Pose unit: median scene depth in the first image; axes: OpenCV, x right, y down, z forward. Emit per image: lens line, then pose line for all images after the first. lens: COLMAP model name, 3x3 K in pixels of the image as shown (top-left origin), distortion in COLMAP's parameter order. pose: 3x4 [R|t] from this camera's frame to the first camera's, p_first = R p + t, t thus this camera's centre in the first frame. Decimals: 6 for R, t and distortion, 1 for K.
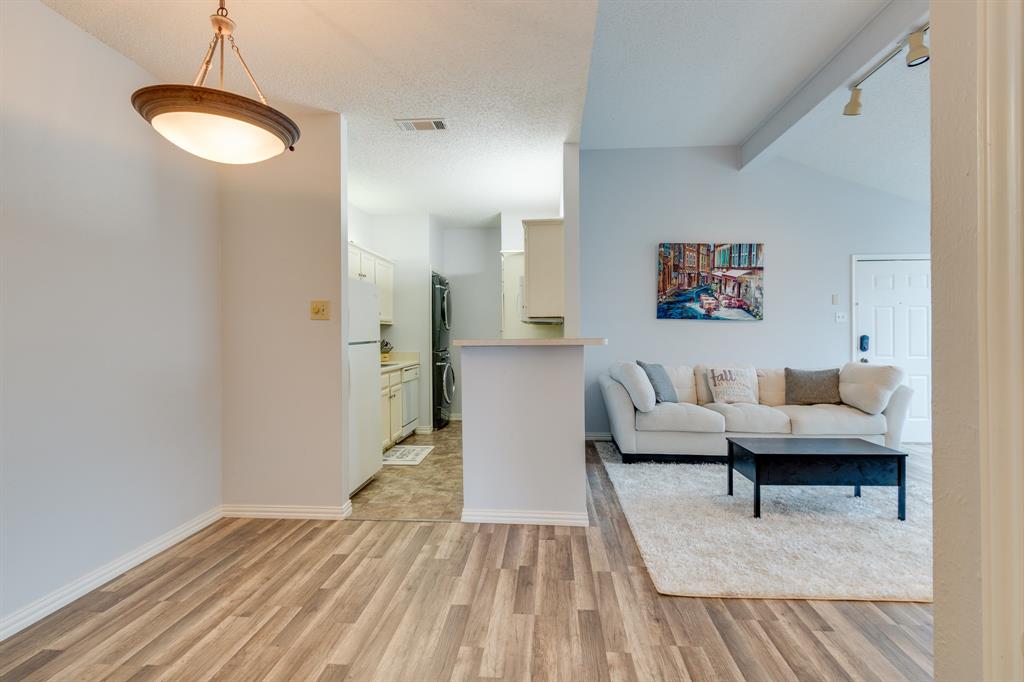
lens RADIAL K [[478.0, 0, 515.7], [0, 478.0, 333.9], [0, 0, 1]] dist [0.000230, -0.000065]
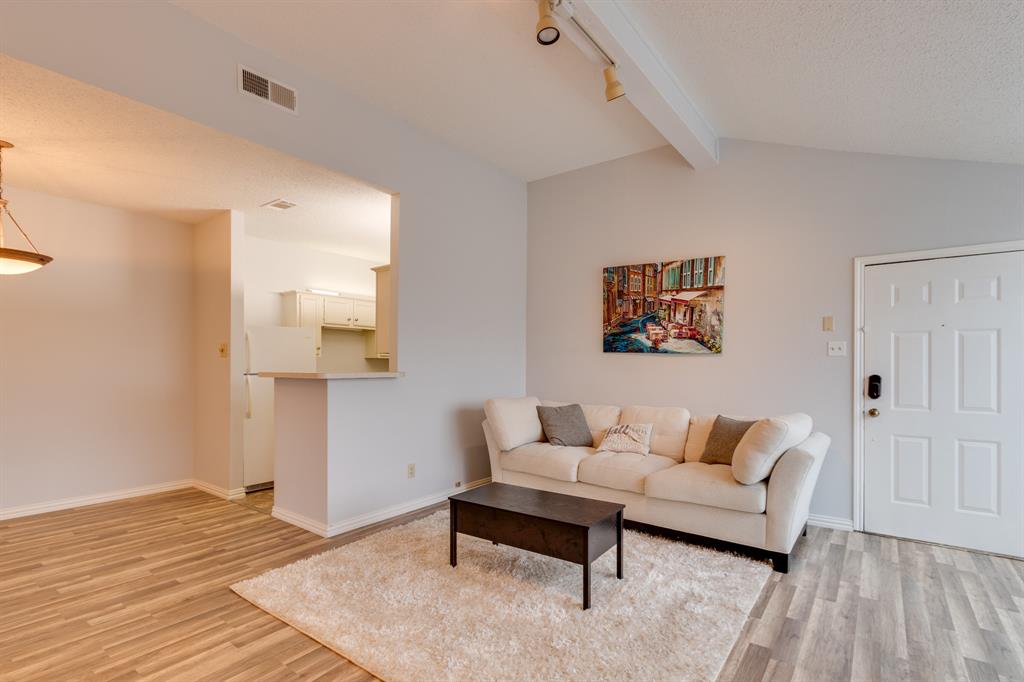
lens RADIAL K [[485.7, 0, 522.8], [0, 485.7, 363.4], [0, 0, 1]] dist [0.000811, 0.000323]
pose [[0.845943, 0.006085, -0.533238, 0.664884], [-0.007896, 0.999968, -0.001115, -0.009088], [0.533214, 0.005154, 0.845965, 0.152515]]
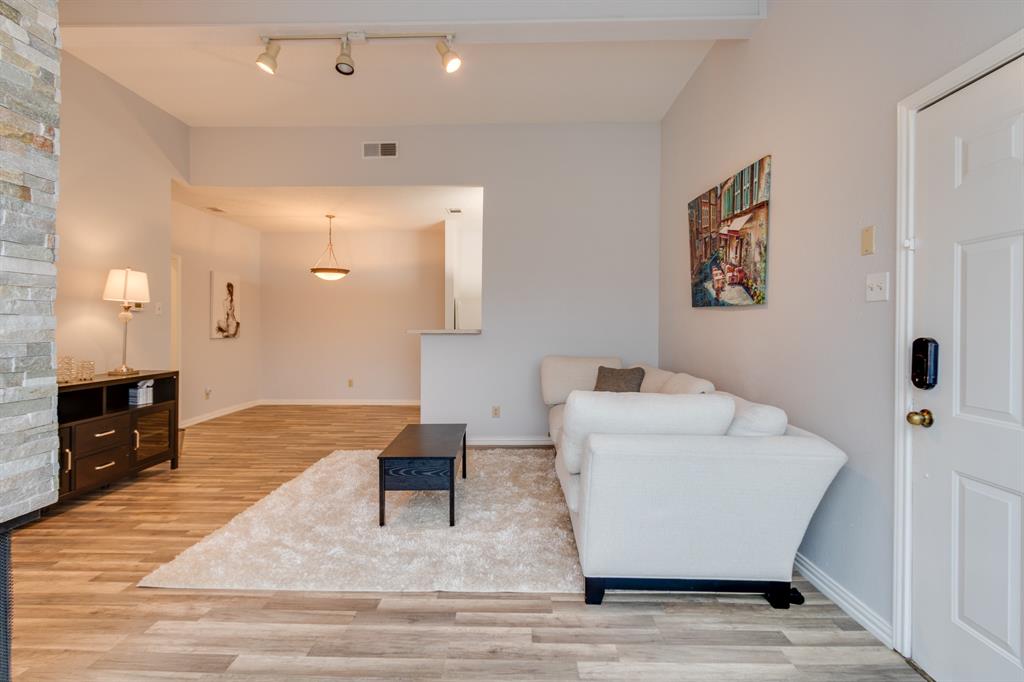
lens RADIAL K [[474.2, 0, 506.9], [0, 474.2, 327.5], [0, 0, 1]] dist [0.000189, 0.000020]
pose [[0.052201, 0.007733, -0.998607, 1.015319], [-0.003253, 0.999966, 0.007574, -0.006095], [0.998631, 0.002854, 0.052225, 0.694439]]
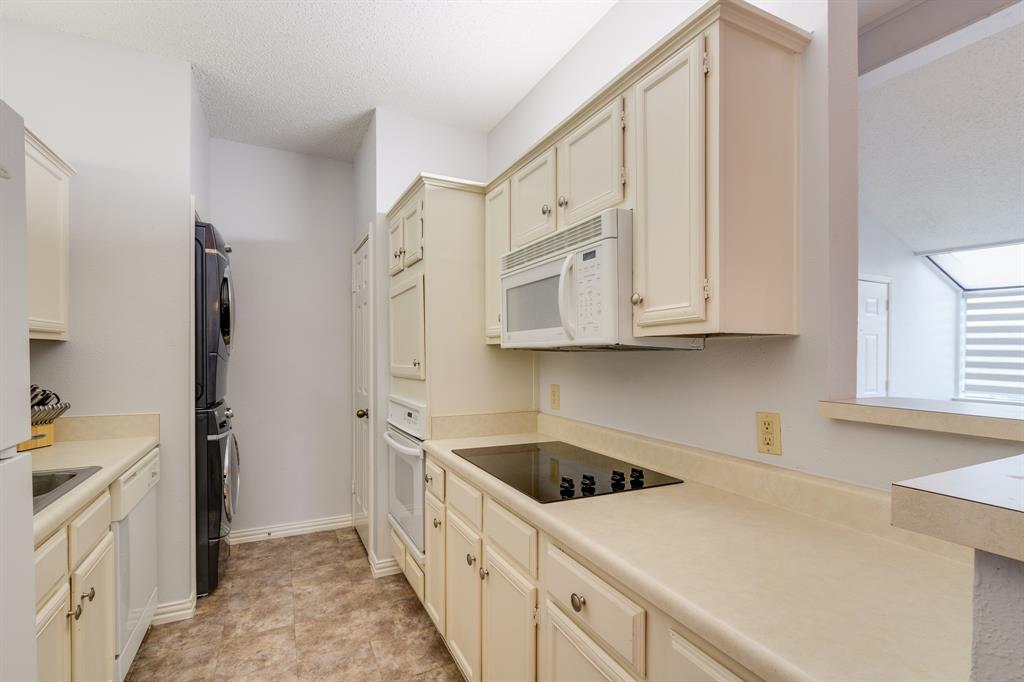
lens RADIAL K [[473.6, 0, 512.3], [0, 473.6, 361.6], [0, 0, 1]] dist [0.000581, -0.001066]
pose [[0.857618, 0.001058, 0.514286, -0.170288], [-0.008814, 0.999881, 0.012640, -0.013157], [-0.514212, -0.015373, 0.857526, 0.580731]]
